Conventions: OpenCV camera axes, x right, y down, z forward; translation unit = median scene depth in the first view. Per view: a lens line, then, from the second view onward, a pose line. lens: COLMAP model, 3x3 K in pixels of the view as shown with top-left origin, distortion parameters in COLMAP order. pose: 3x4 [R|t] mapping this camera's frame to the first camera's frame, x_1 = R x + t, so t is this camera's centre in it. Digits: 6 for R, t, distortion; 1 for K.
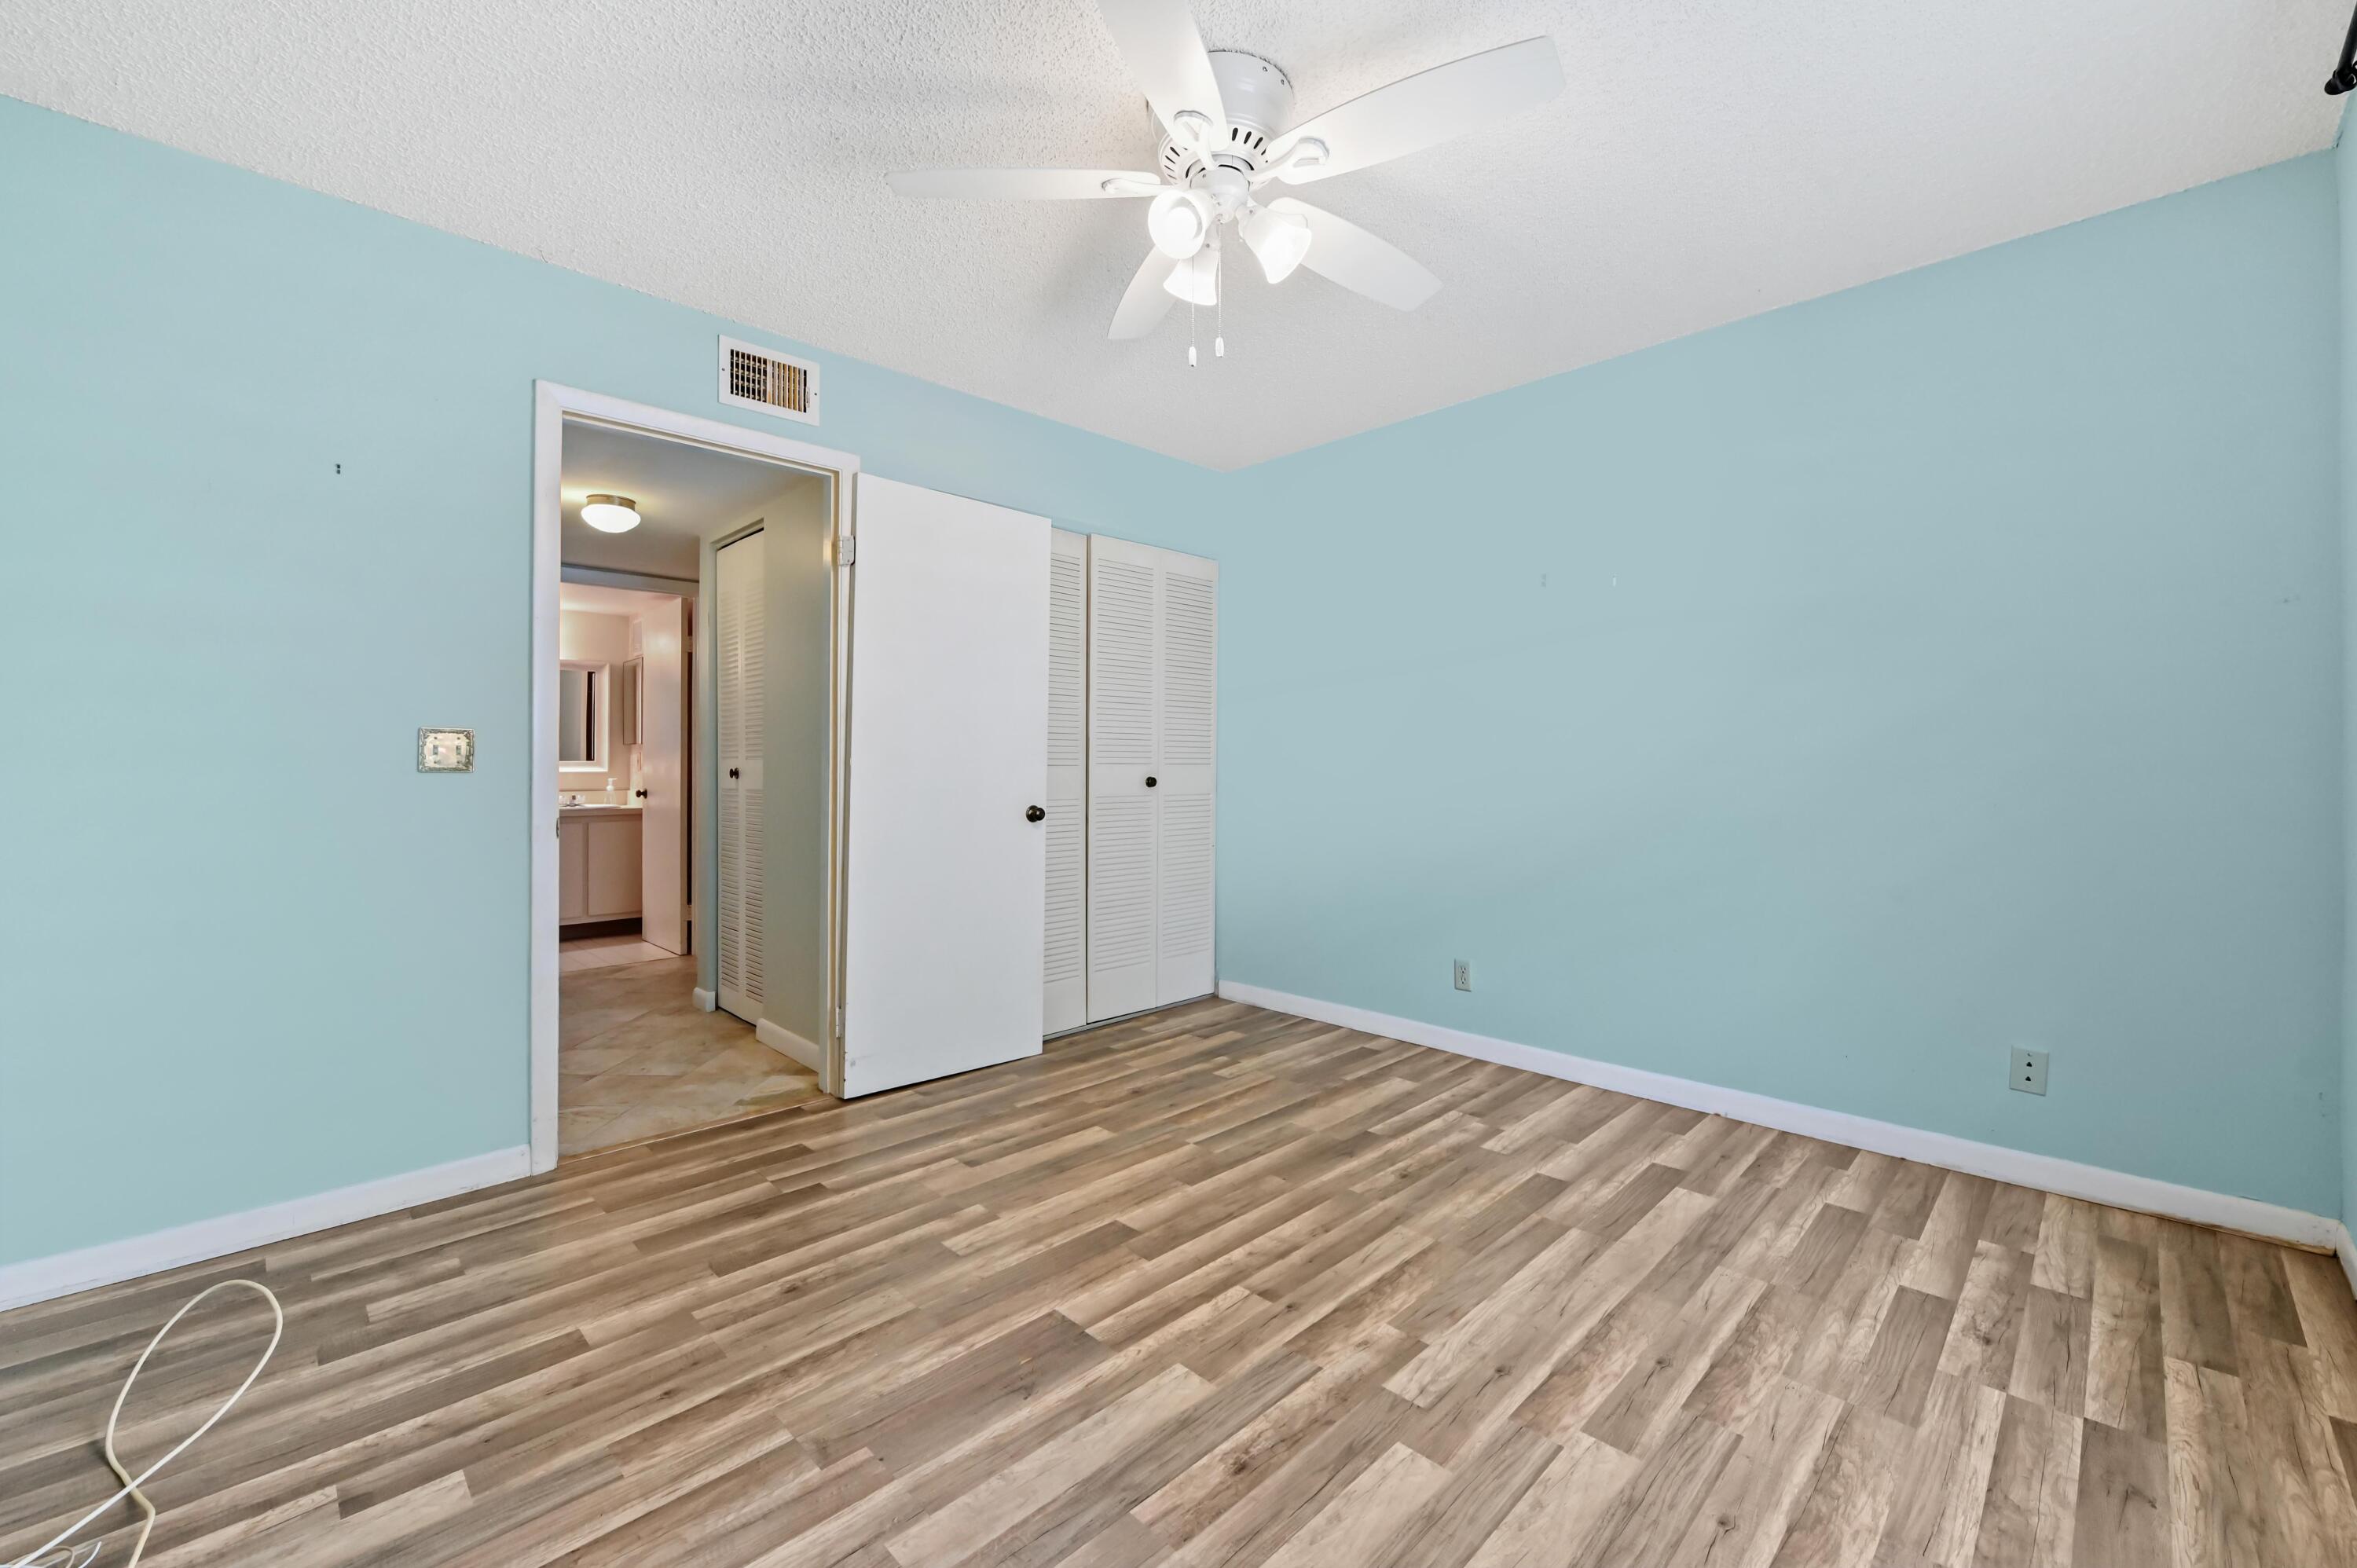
lens RADIAL K [[952.2, 0, 1188.2], [0, 952.2, 771.6], [0, 0, 1]] dist [0.000605, -0.000258]
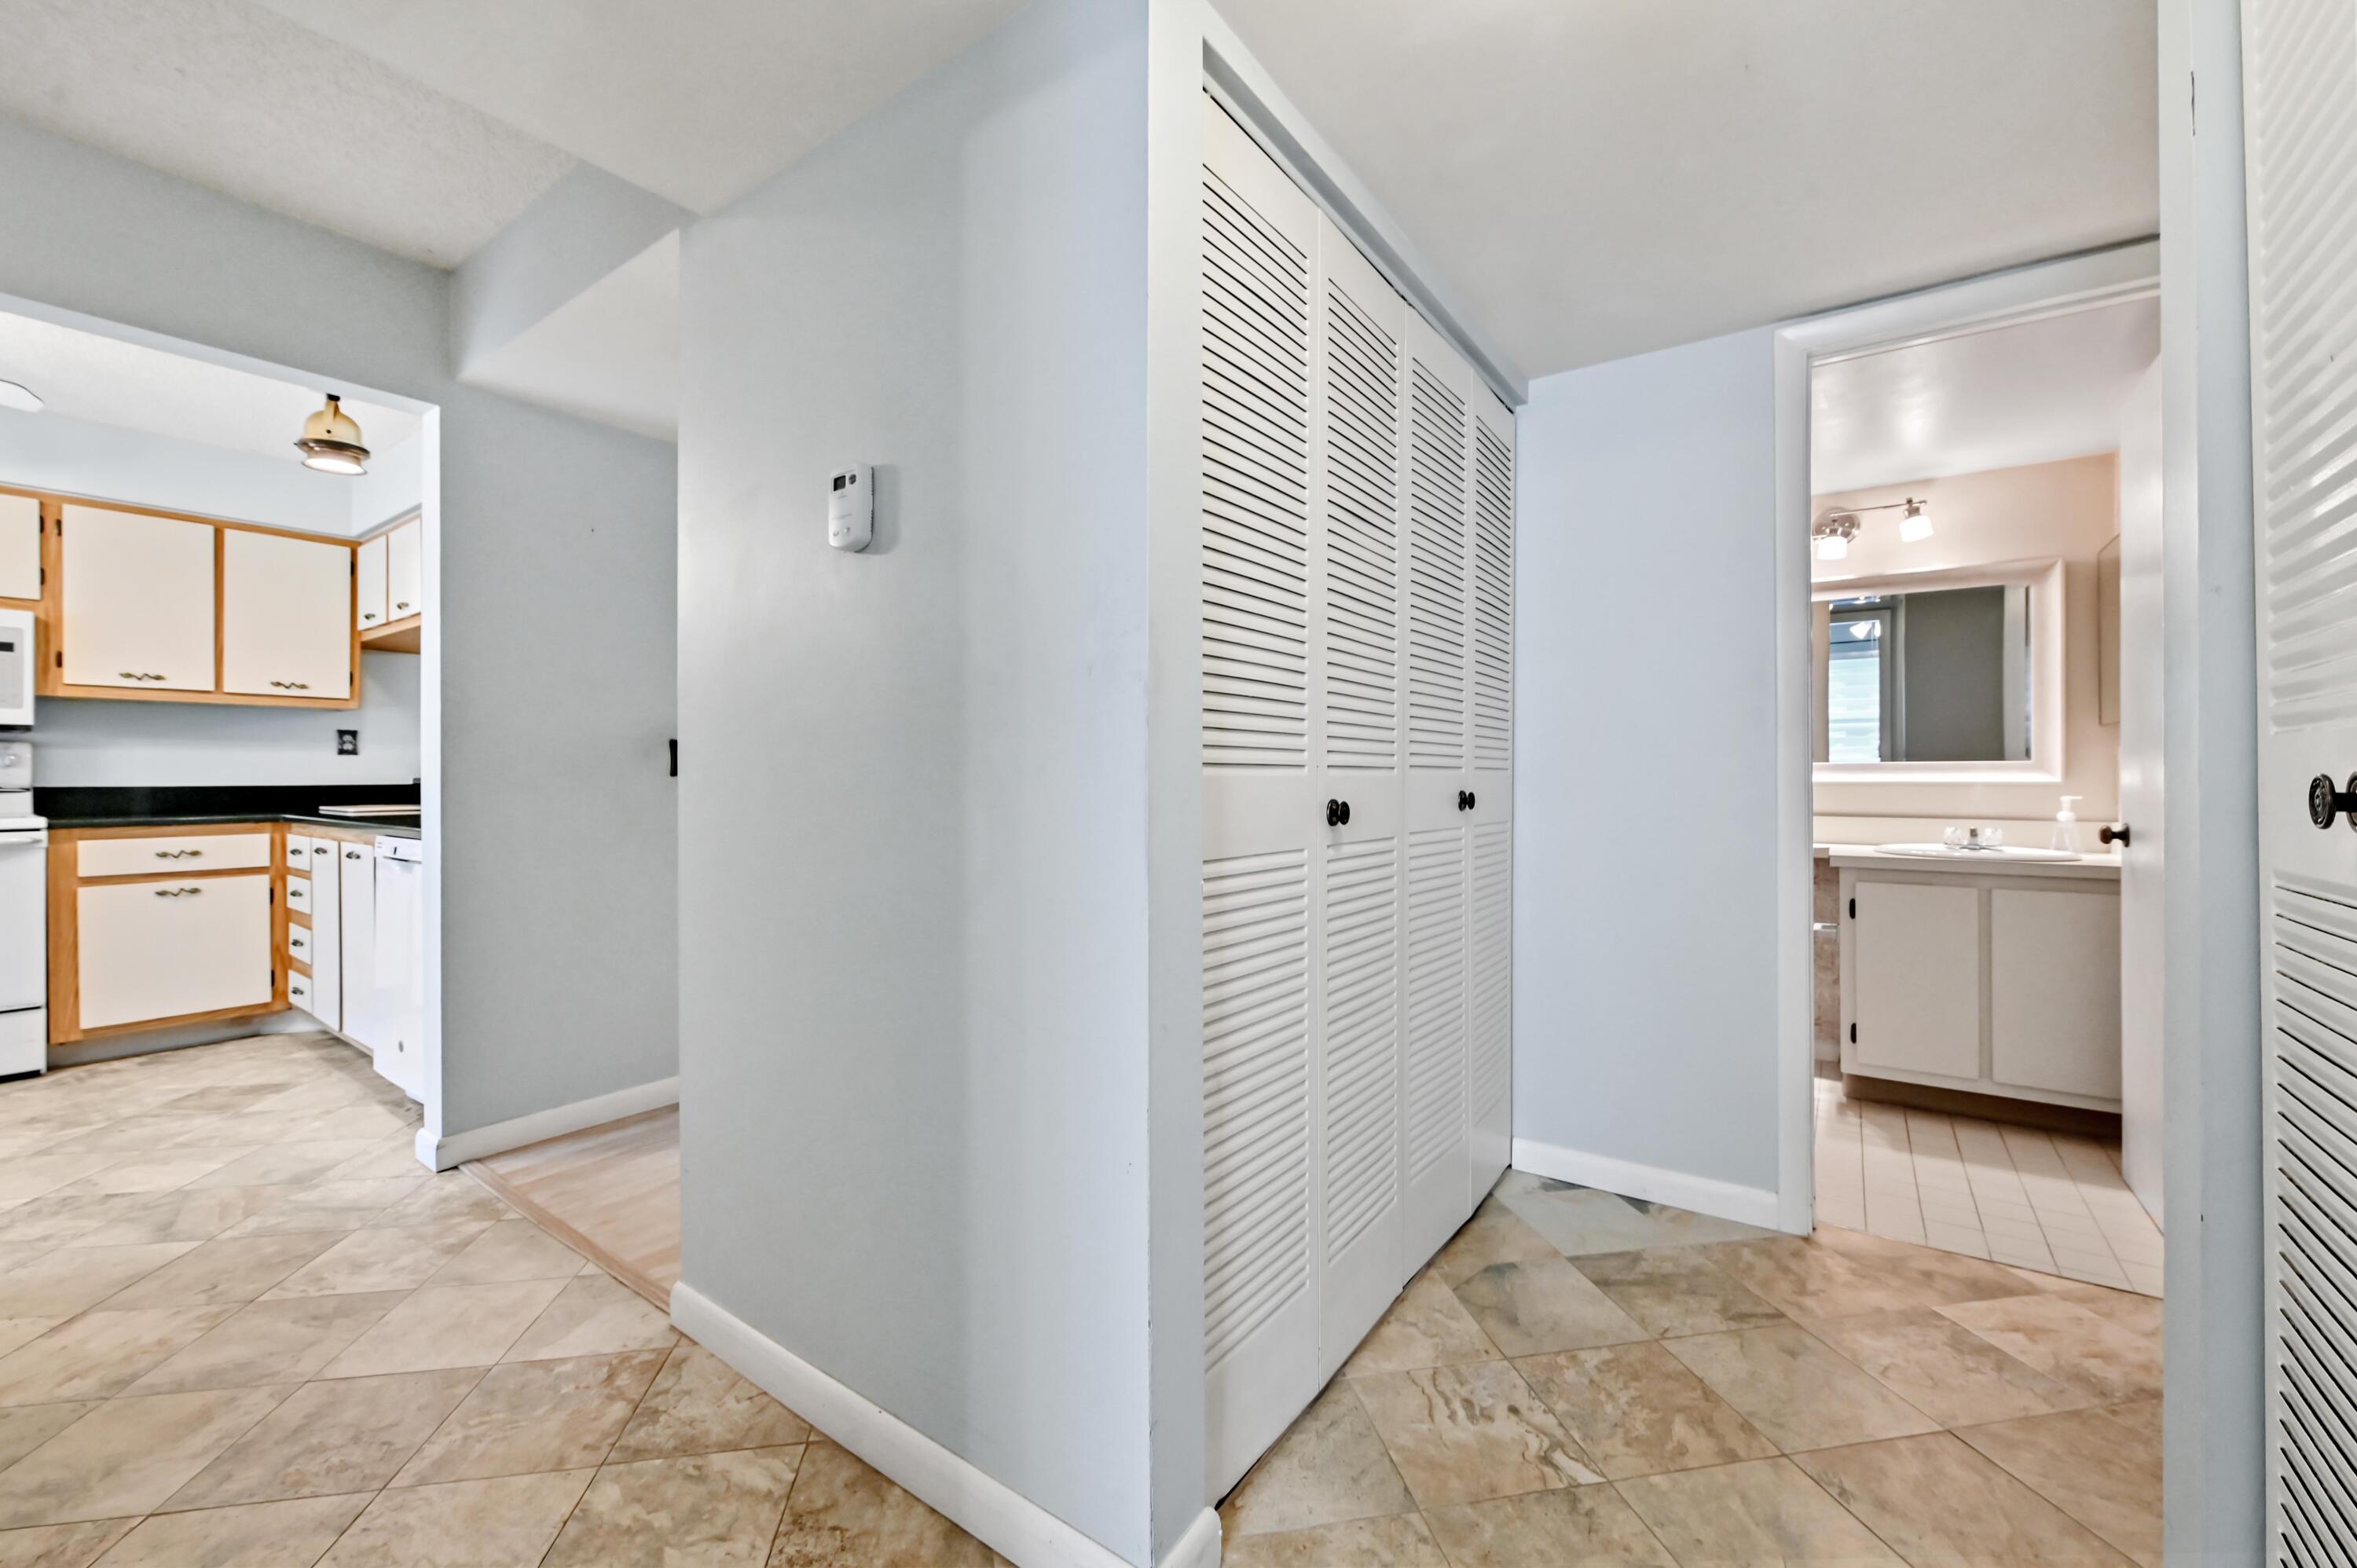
lens RADIAL K [[952.2, 0, 1178.2], [0, 952.2, 775.8], [0, 0, 1]] dist [0.000605, -0.000258]
pose [[0.159317, 0.000532, -0.987227, -0.205151], [0.006371, 0.999978, 0.001567, -0.007299], [0.987207, -0.006539, 0.159310, 0.491827]]
